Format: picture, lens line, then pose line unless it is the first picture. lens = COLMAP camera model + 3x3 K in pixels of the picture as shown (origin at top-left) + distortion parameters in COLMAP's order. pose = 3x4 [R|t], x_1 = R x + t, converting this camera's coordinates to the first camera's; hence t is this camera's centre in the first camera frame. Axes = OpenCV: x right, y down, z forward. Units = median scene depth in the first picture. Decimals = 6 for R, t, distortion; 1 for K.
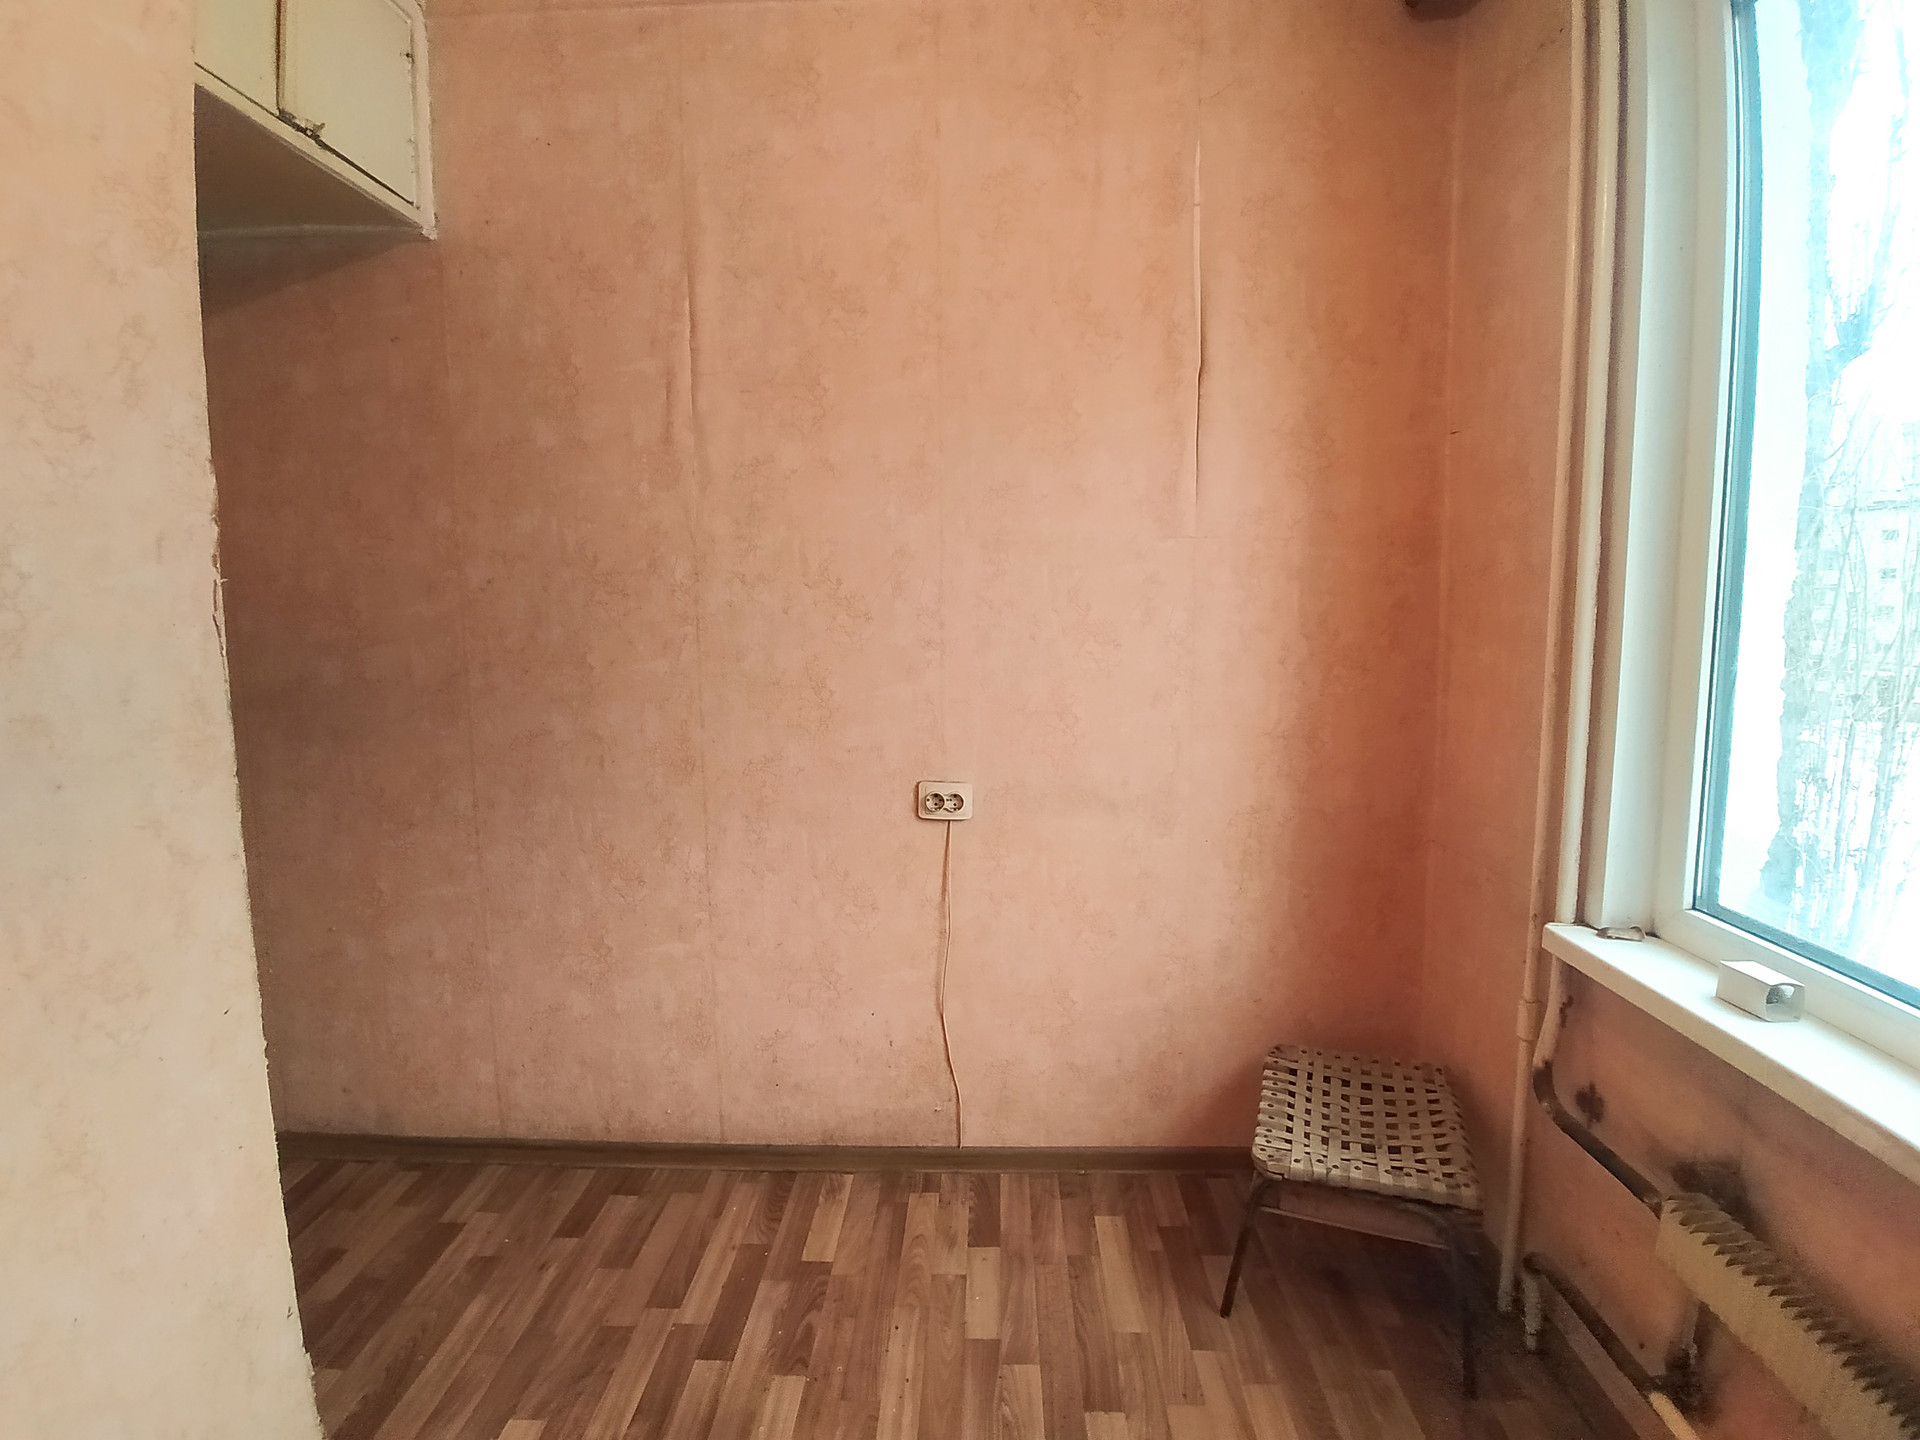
lens RADIAL K [[889.9, 0, 961.4], [0, 889.9, 696.6], [0, 0, 1]] dist [0.018846, -0.030969]
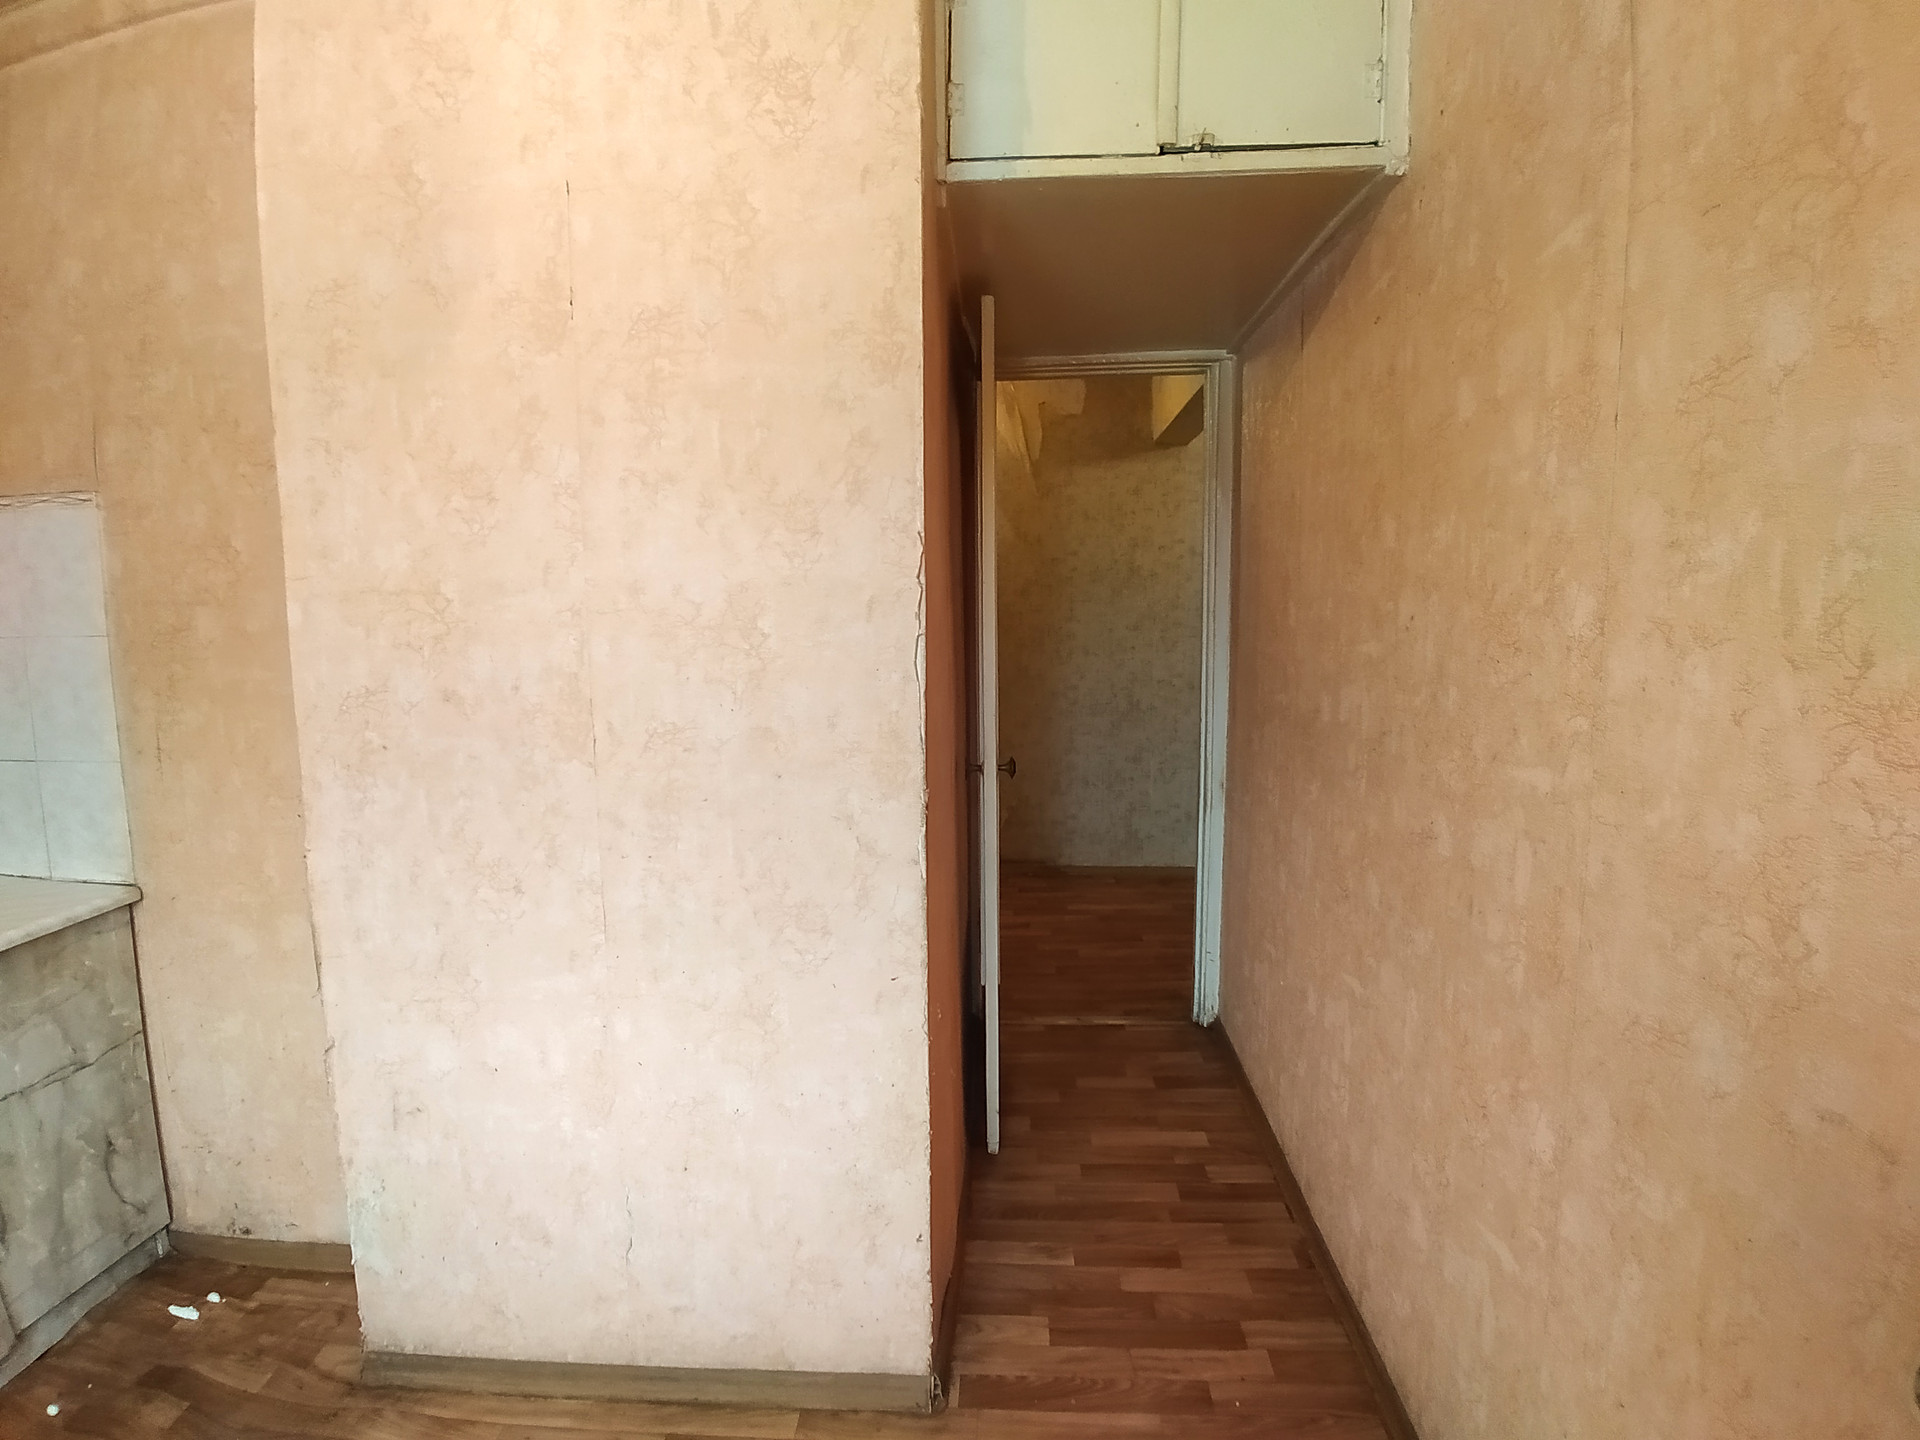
lens RADIAL K [[875.6, 0, 961.5], [0, 875.6, 694.9], [0, 0, 1]] dist [-0.035835, 0.010345]
pose [[-0.020083, 0.126004, -0.991826, 0.207053], [-0.093676, 0.987425, 0.127342, -0.126192], [0.995400, 0.095467, -0.008027, 0.658640]]
